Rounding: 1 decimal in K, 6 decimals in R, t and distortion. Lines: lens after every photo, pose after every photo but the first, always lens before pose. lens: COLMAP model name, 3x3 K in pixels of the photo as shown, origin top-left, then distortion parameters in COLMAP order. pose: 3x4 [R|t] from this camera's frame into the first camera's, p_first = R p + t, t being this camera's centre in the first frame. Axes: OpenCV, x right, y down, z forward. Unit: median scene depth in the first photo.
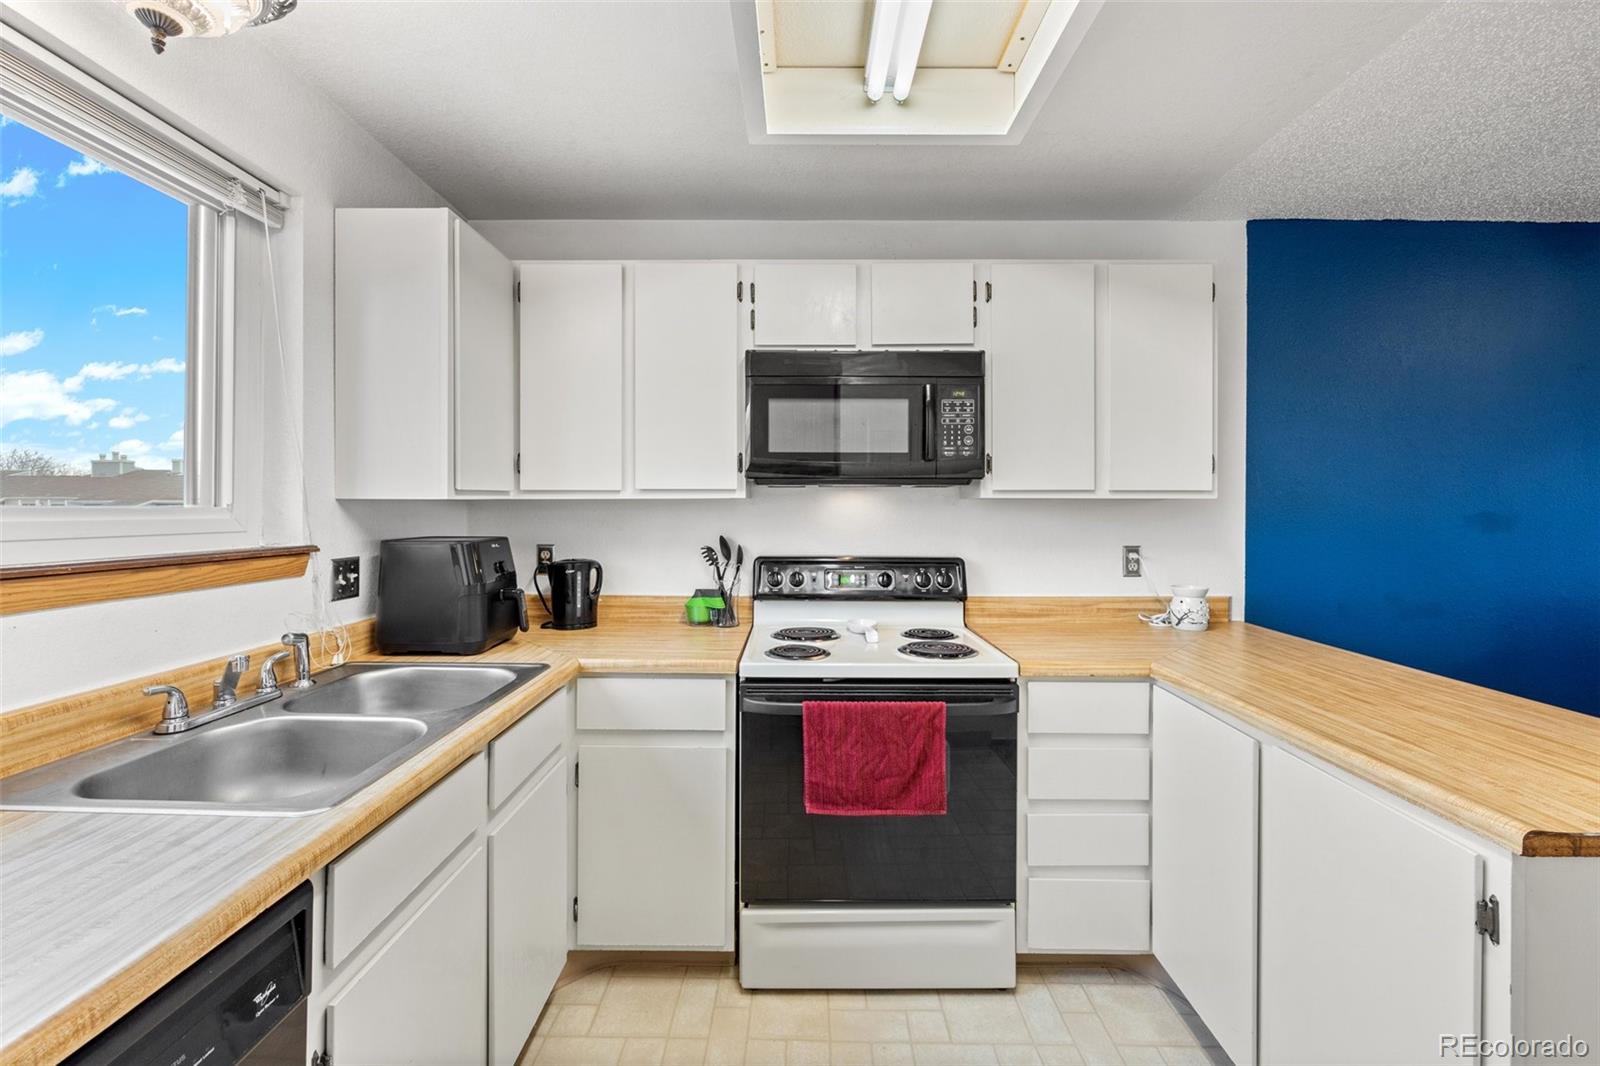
lens RADIAL K [[630.4, 0, 798.7], [0, 630.4, 503.1], [0, 0, 1]] dist [-0.002035, -0.000089]
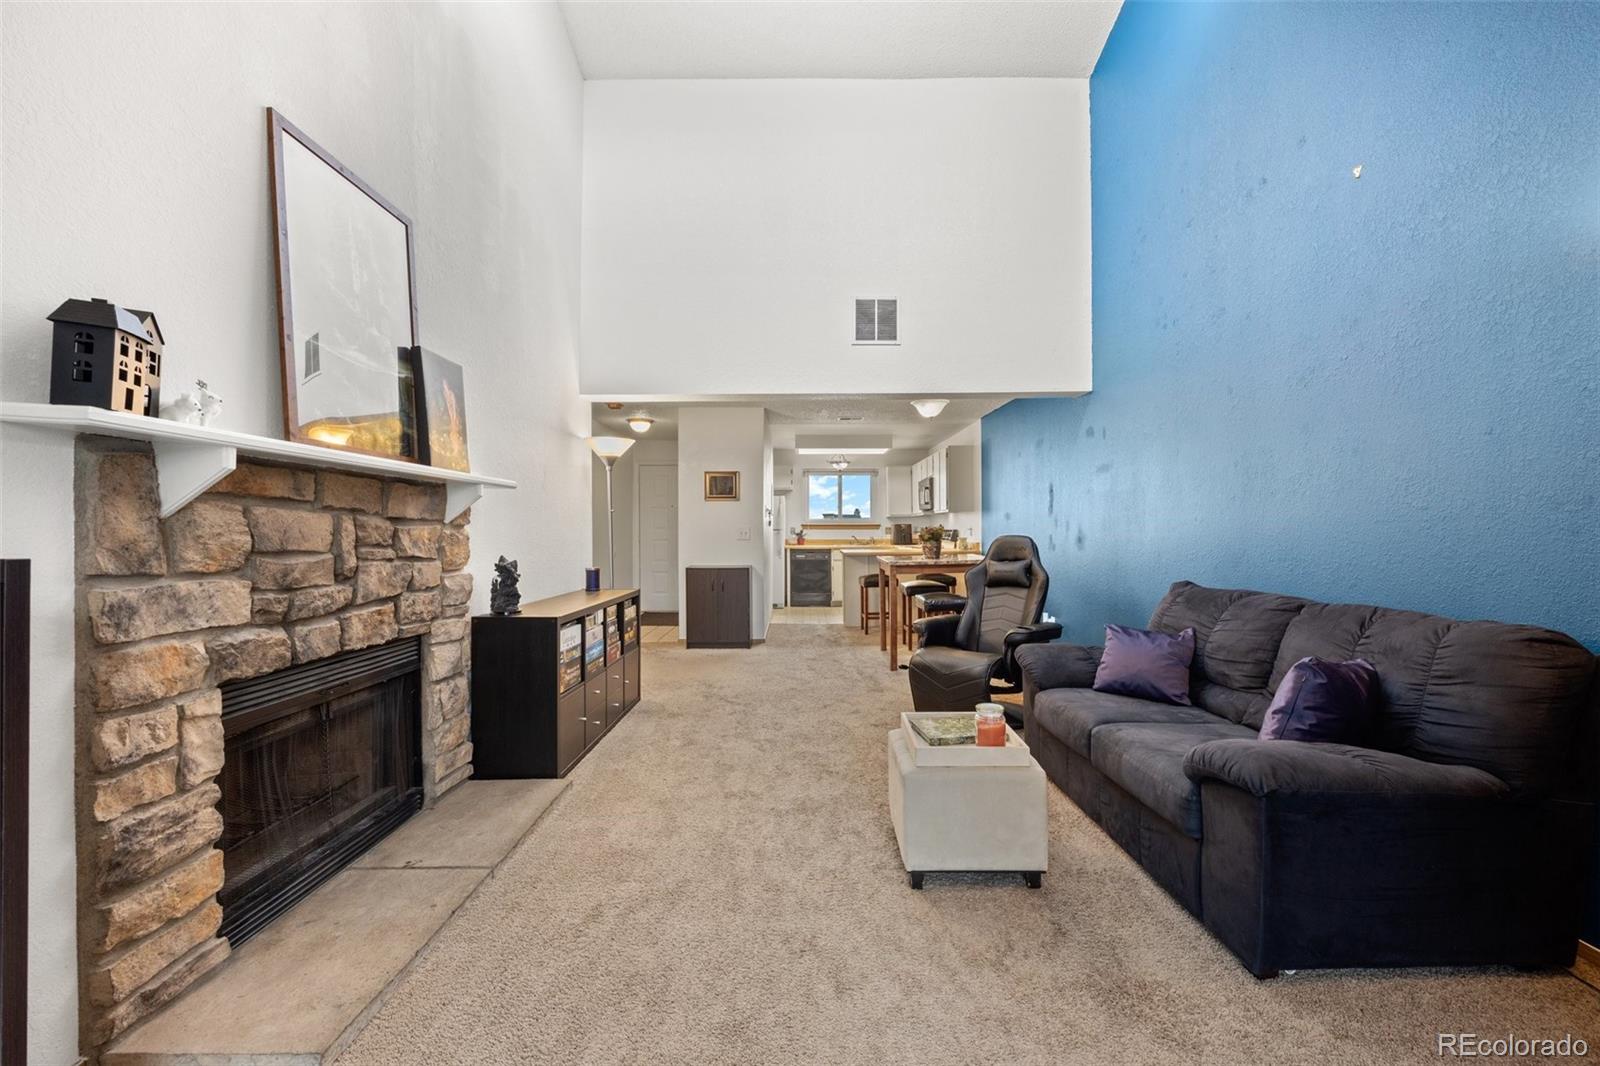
lens RADIAL K [[639.2, 0, 806.4], [0, 639.2, 522.8], [0, 0, 1]] dist [-0.002292, -0.000046]
pose [[0.012528, -0.014470, -0.999817, 5.150587], [0.009350, 0.999853, -0.014354, 0.123159], [0.999878, -0.009168, 0.012661, 0.164098]]
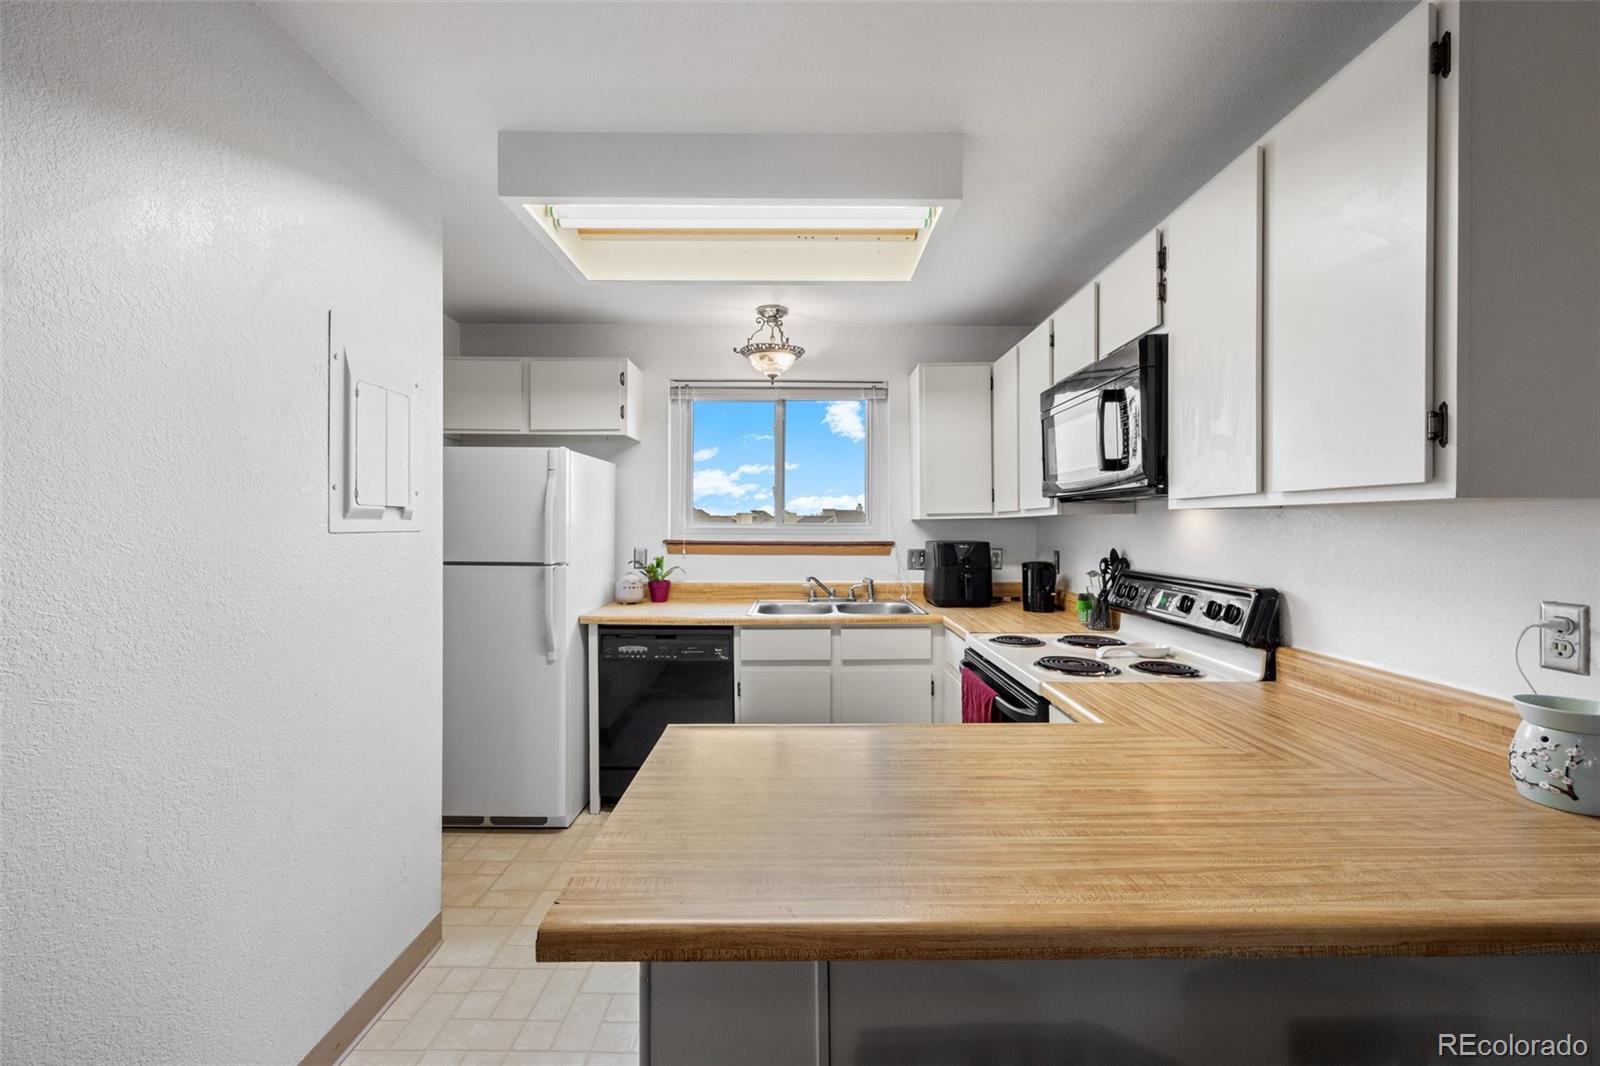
lens RADIAL K [[661.5, 0, 800.2], [0, 661.5, 520.5], [0, 0, 1]] dist [0.010116, 0.000107]
pose [[0.012055, -0.009190, -0.999885, 1.361280], [0.007281, 0.999932, -0.009102, 0.012559], [0.999901, -0.007171, 0.012121, 0.603654]]
